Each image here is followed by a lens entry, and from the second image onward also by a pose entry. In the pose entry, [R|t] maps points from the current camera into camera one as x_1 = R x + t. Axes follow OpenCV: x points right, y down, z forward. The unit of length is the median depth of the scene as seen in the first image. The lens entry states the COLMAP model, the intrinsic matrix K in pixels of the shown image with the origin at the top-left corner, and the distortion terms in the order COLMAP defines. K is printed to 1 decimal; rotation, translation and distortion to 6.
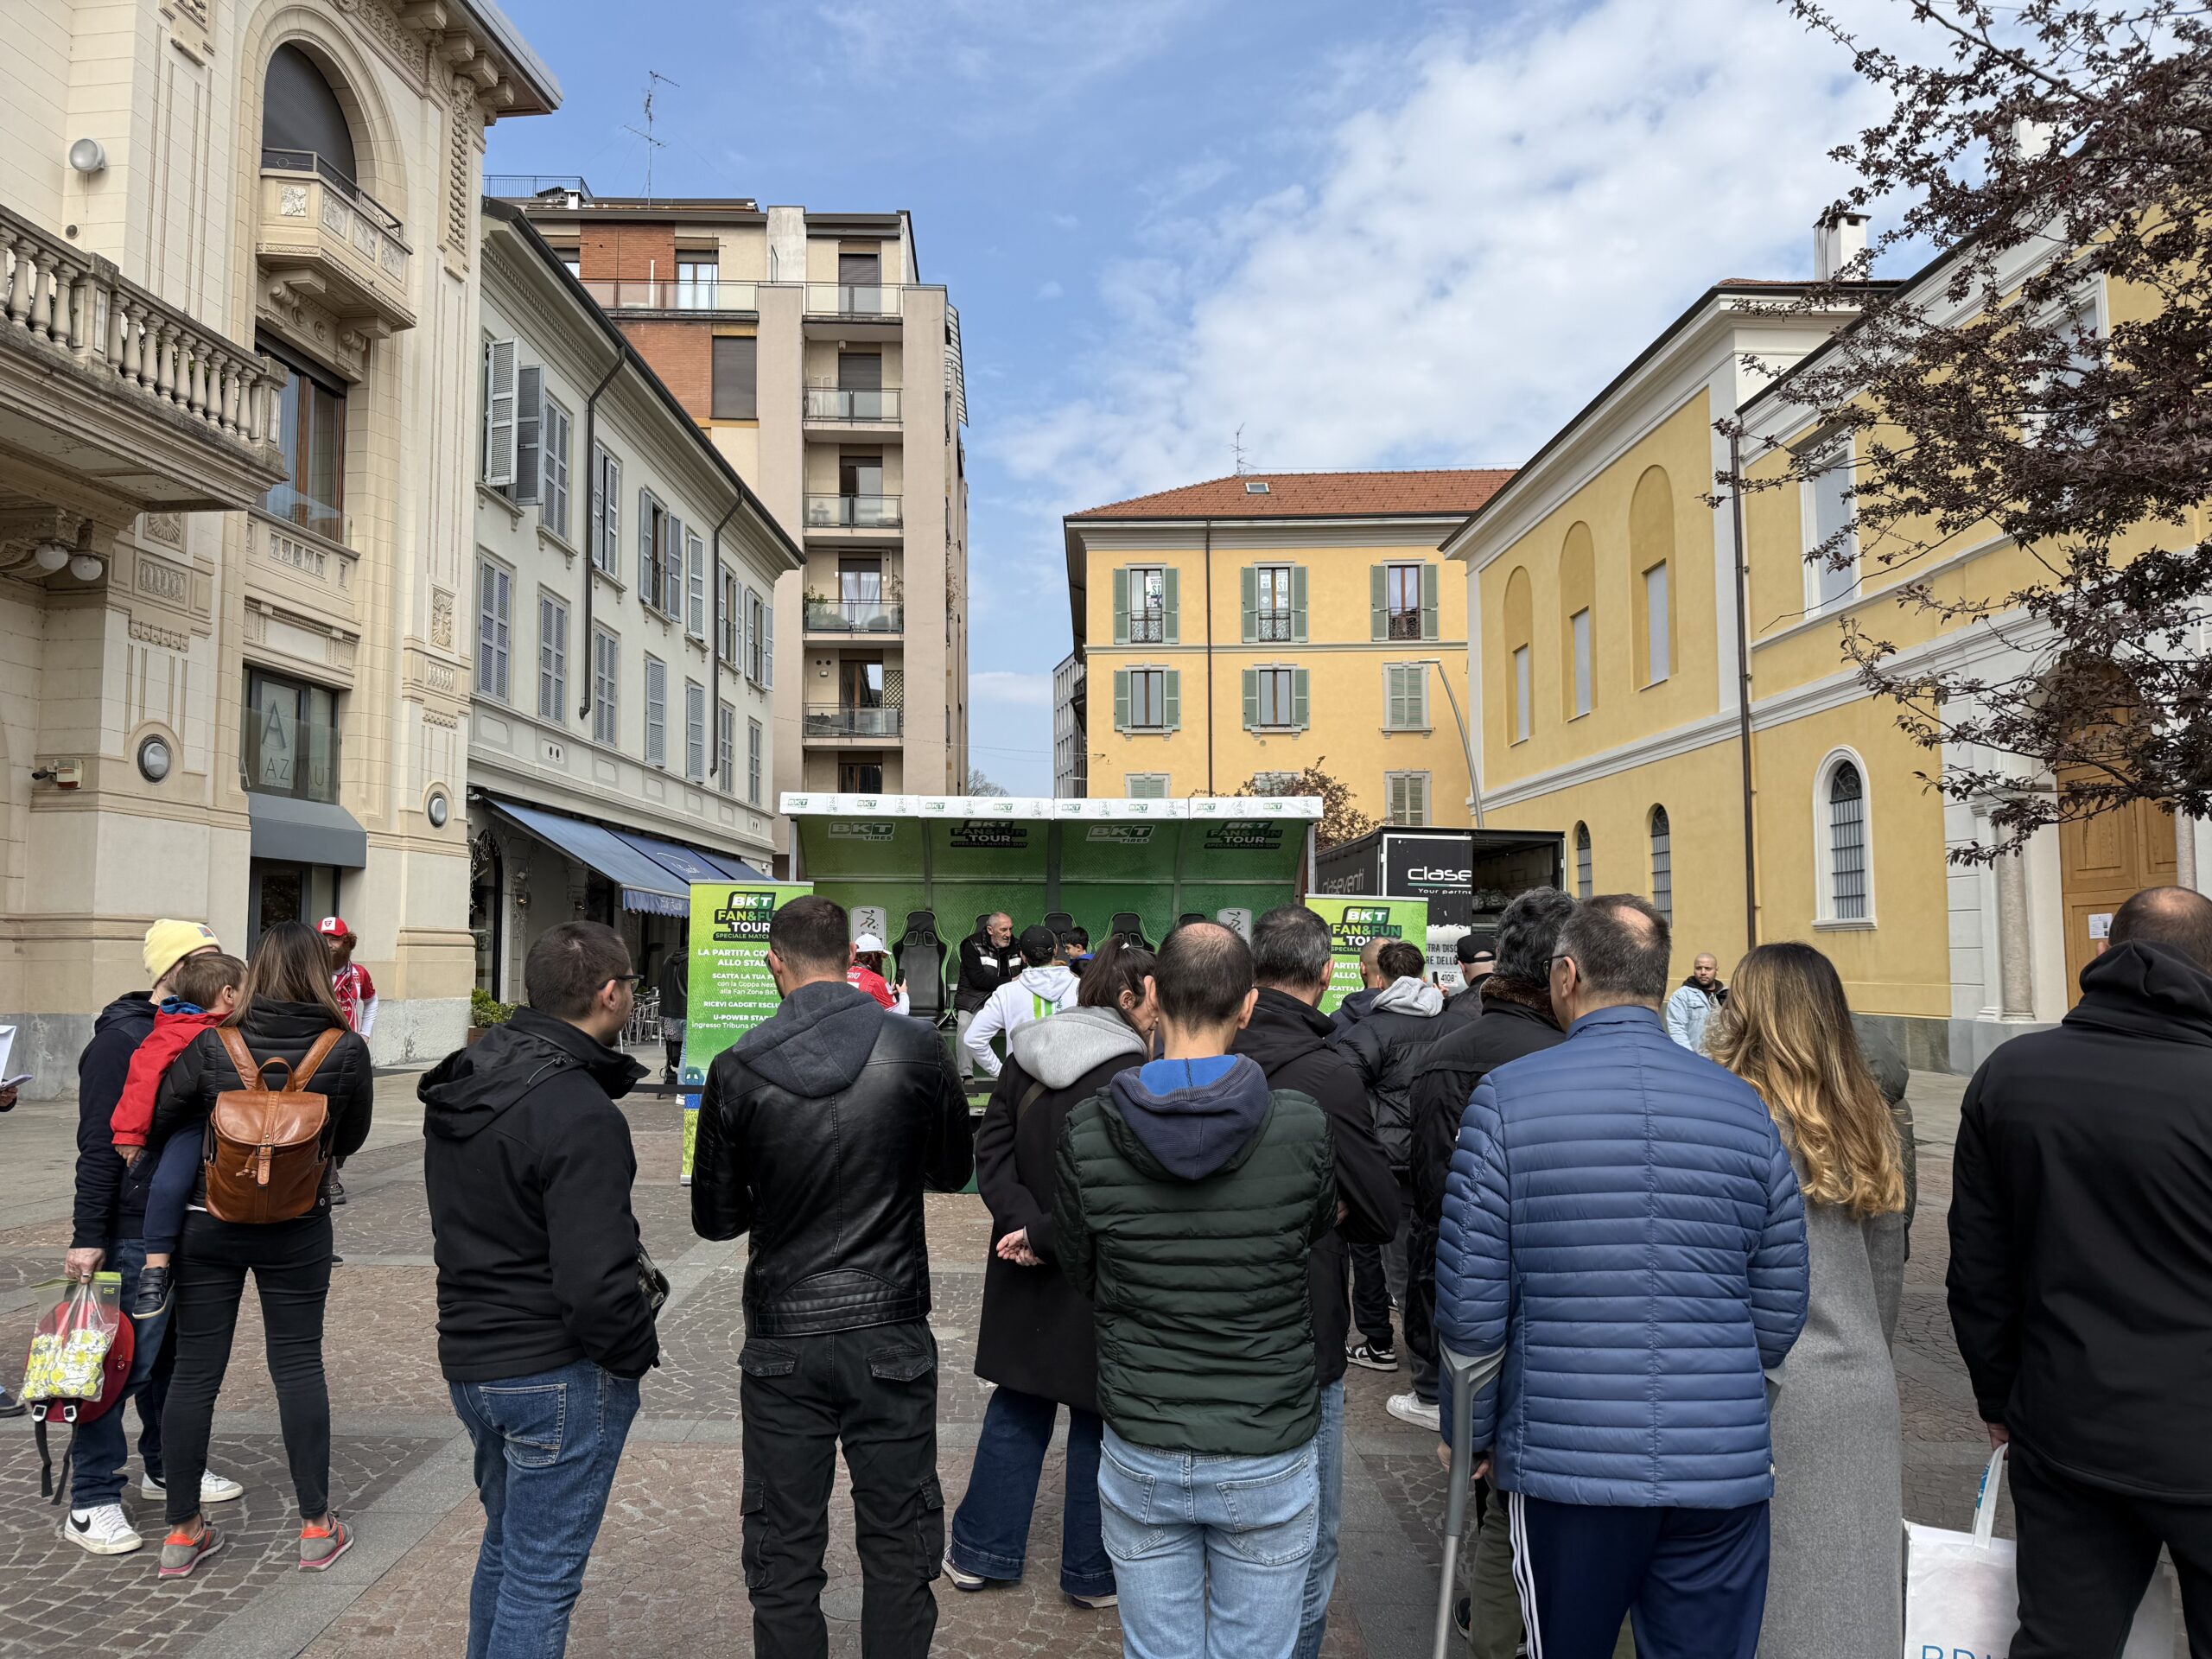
lens RADIAL K [[1542.6, 0, 1108.5], [0, 1542.6, 824.9], [0, 0, 1]] dist [0.041160, -0.062395]
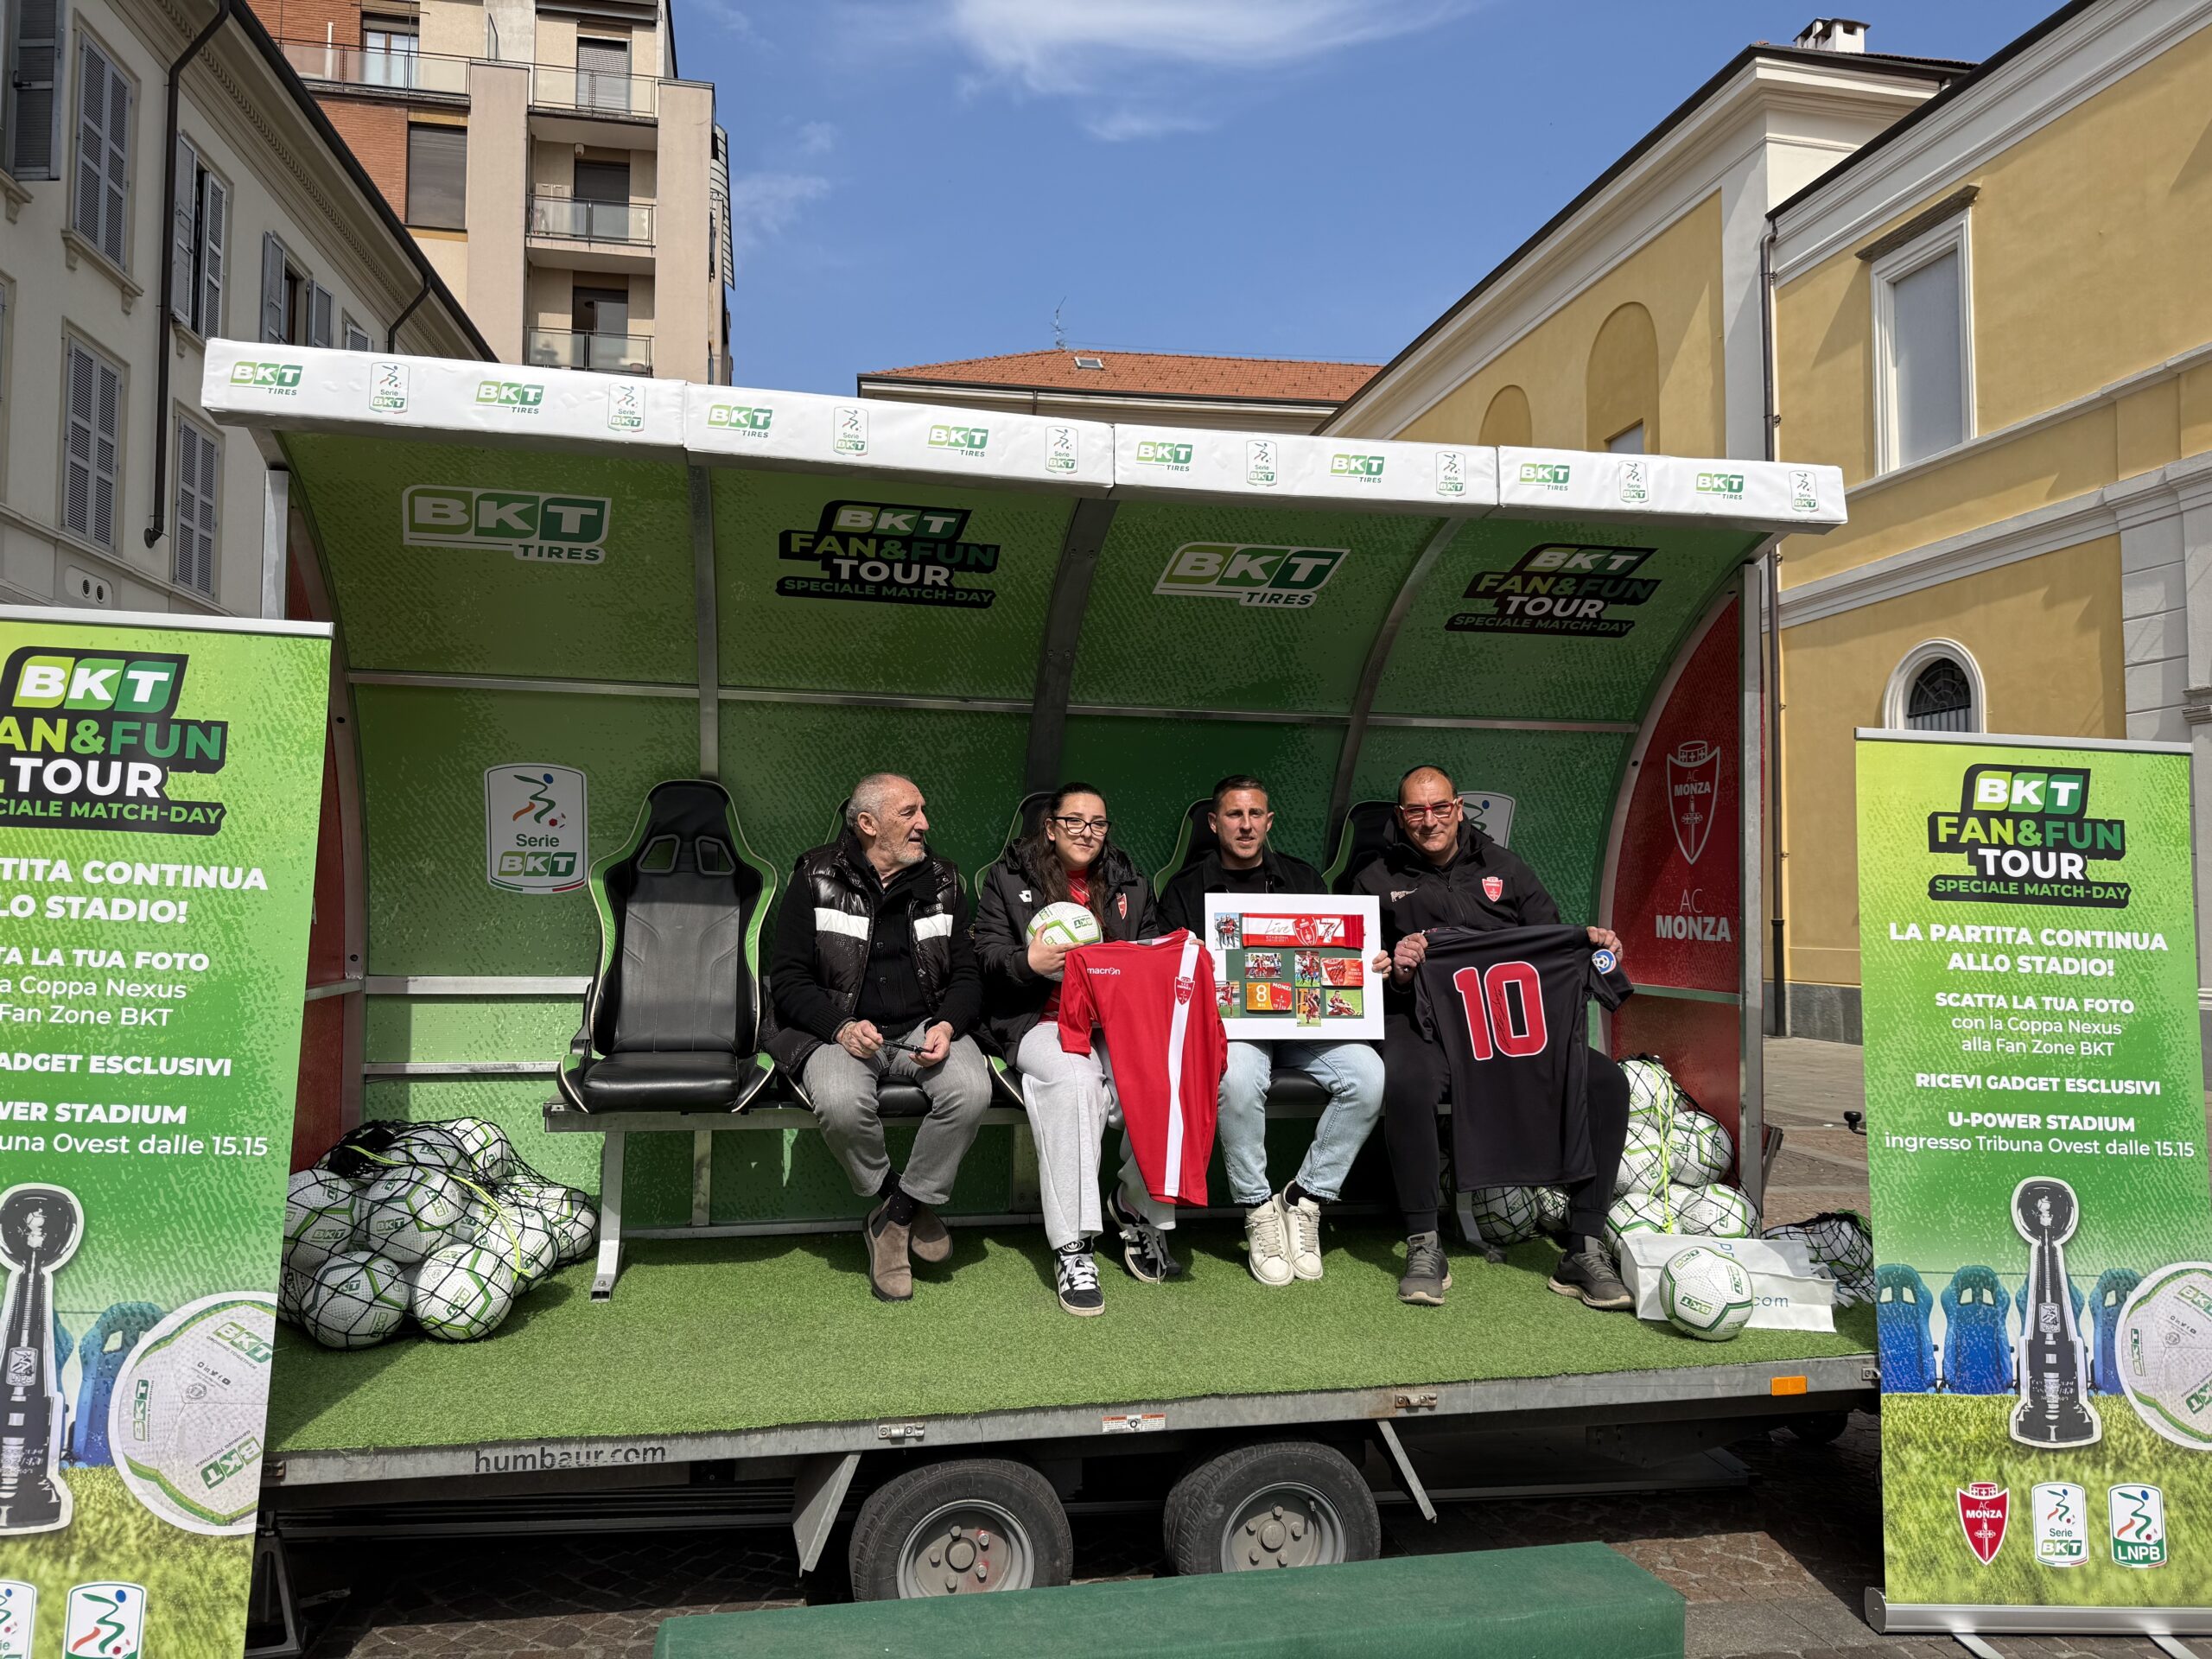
lens RADIAL K [[1542.6, 0, 1108.5], [0, 1542.6, 824.9], [0, 0, 1]] dist [0.041160, -0.062395]
pose [[0.987827, 0.016831, 0.154642, -0.030136], [-0.021011, 0.999456, 0.025435, 0.021120], [-0.154130, -0.028374, 0.987643, 0.236401]]
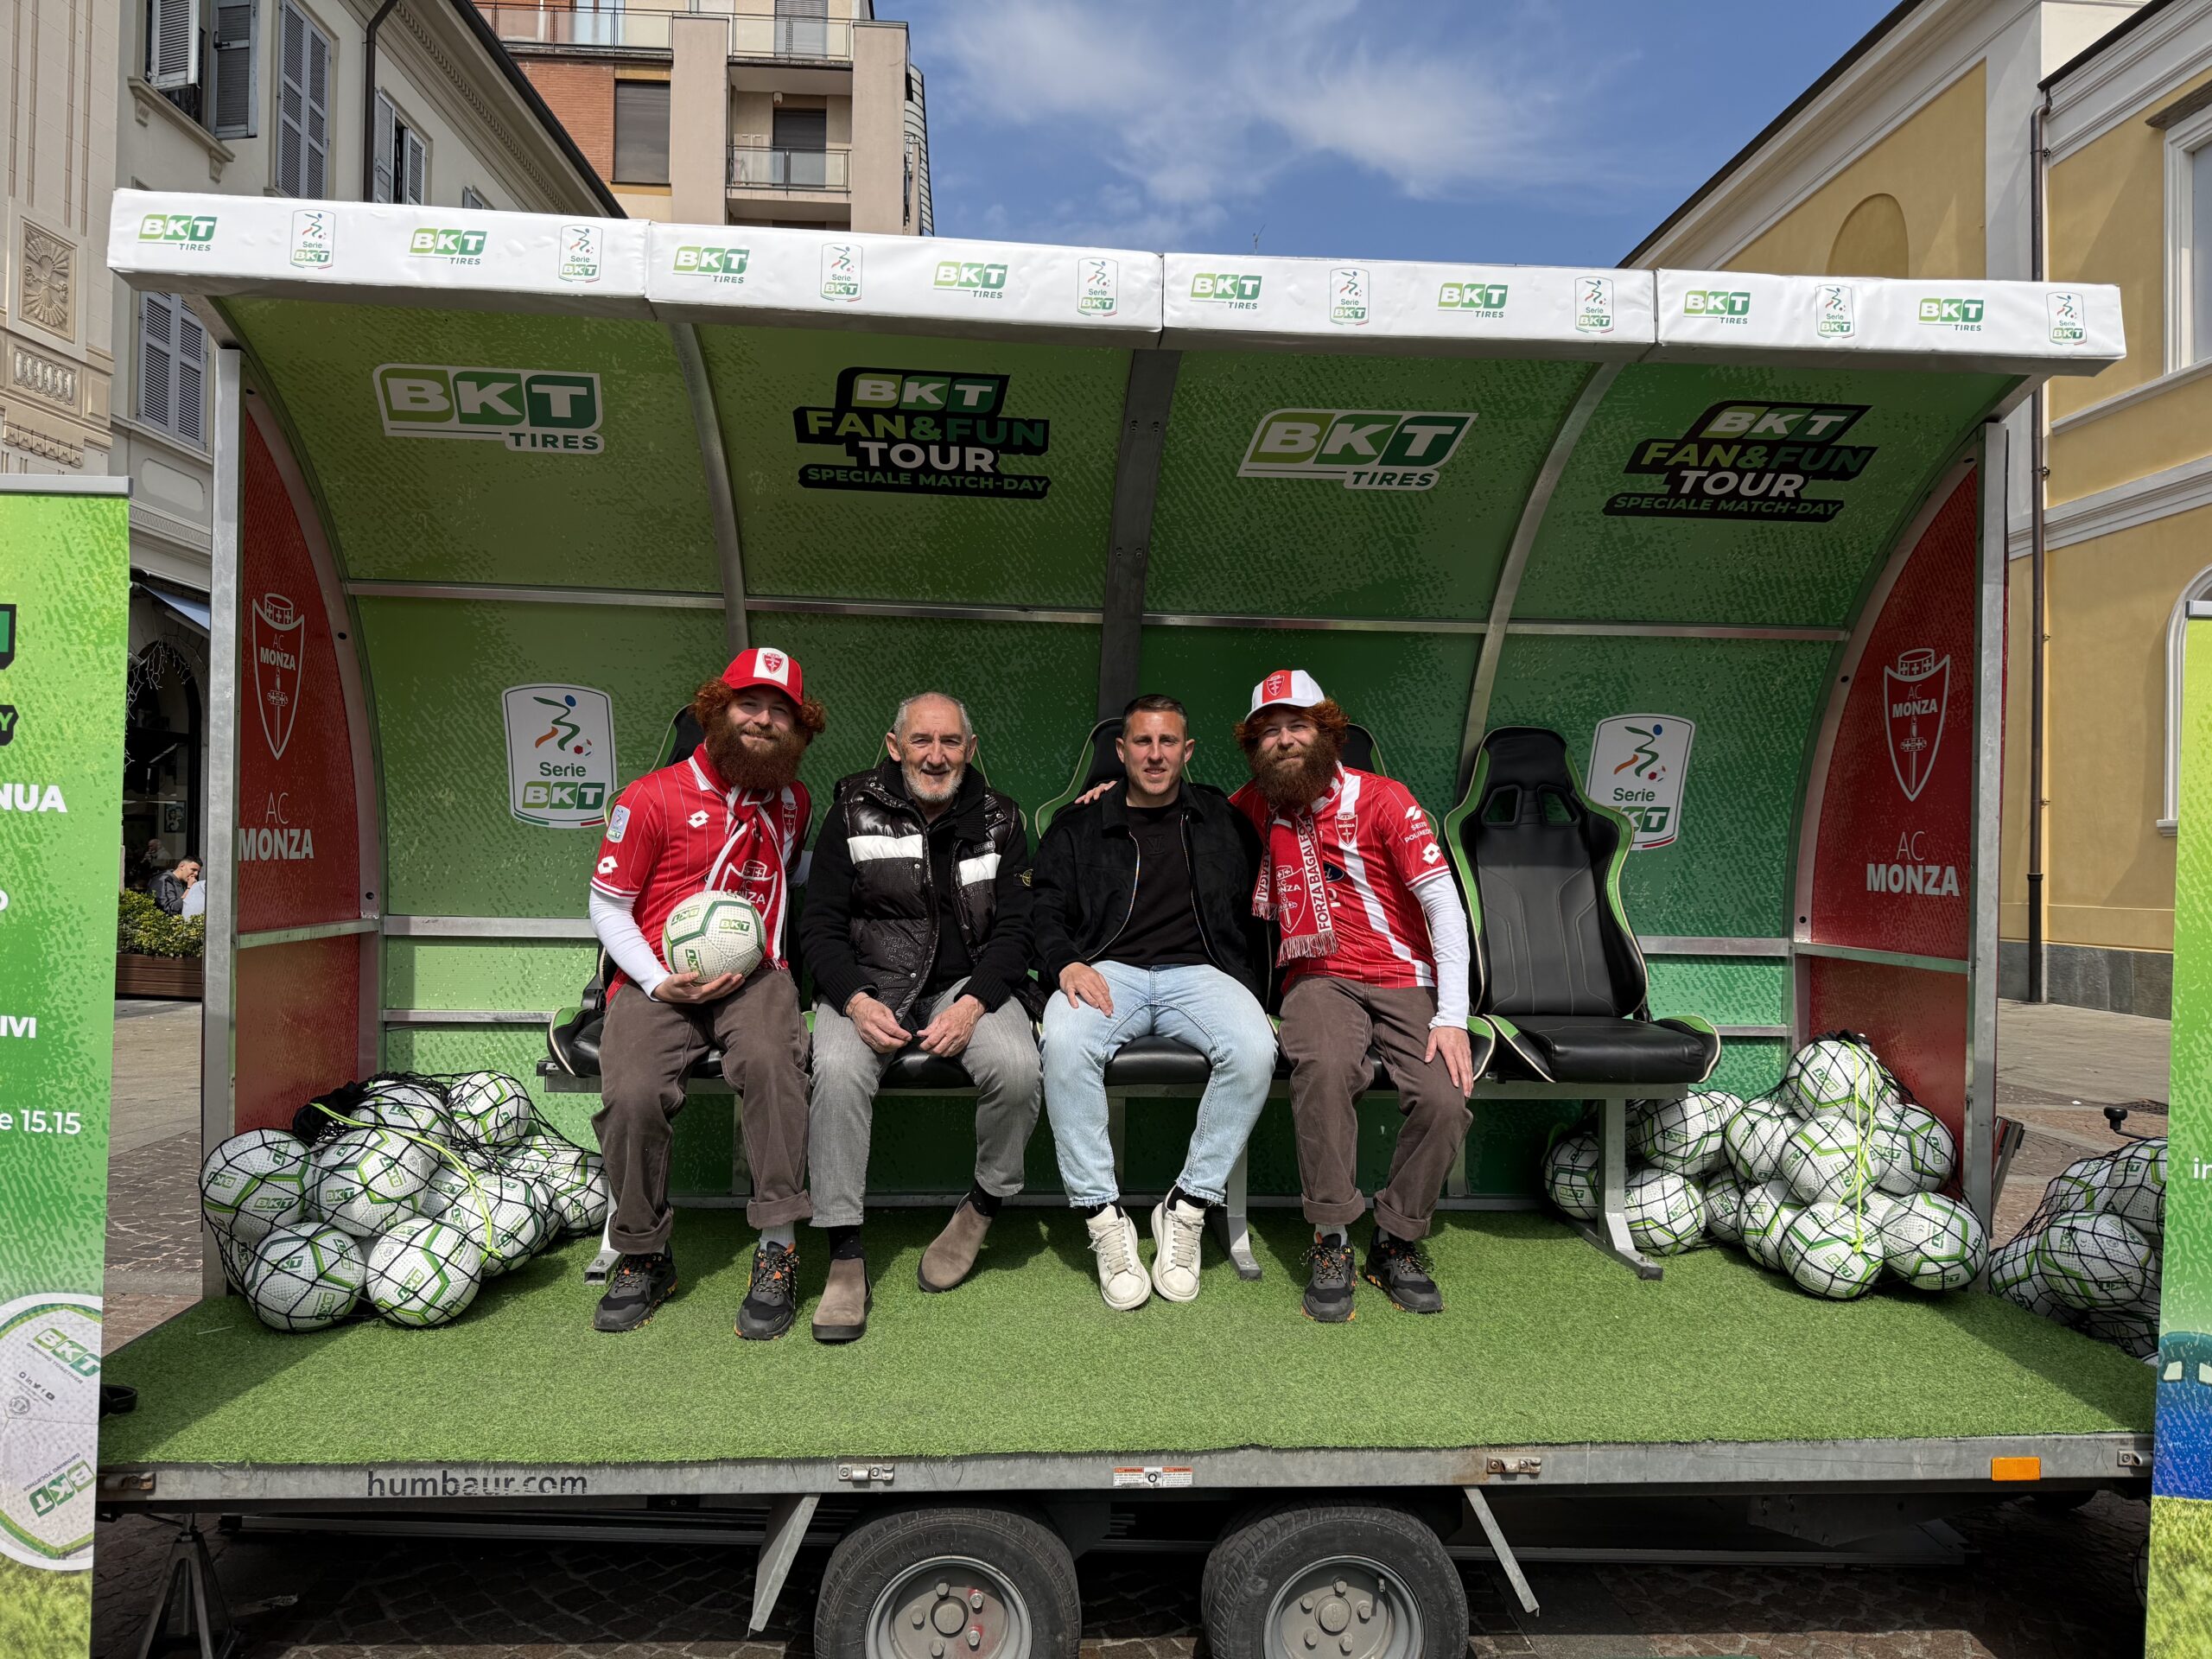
lens RADIAL K [[1549.6, 0, 1106.0], [0, 1549.6, 829.5], [0, 0, 1]] dist [0.003368, -0.004799]
pose [[0.999642, 0.016871, 0.020764, -0.017268], [-0.018192, 0.997710, 0.065151, 0.023008], [-0.019617, -0.065505, 0.997659, 0.254669]]
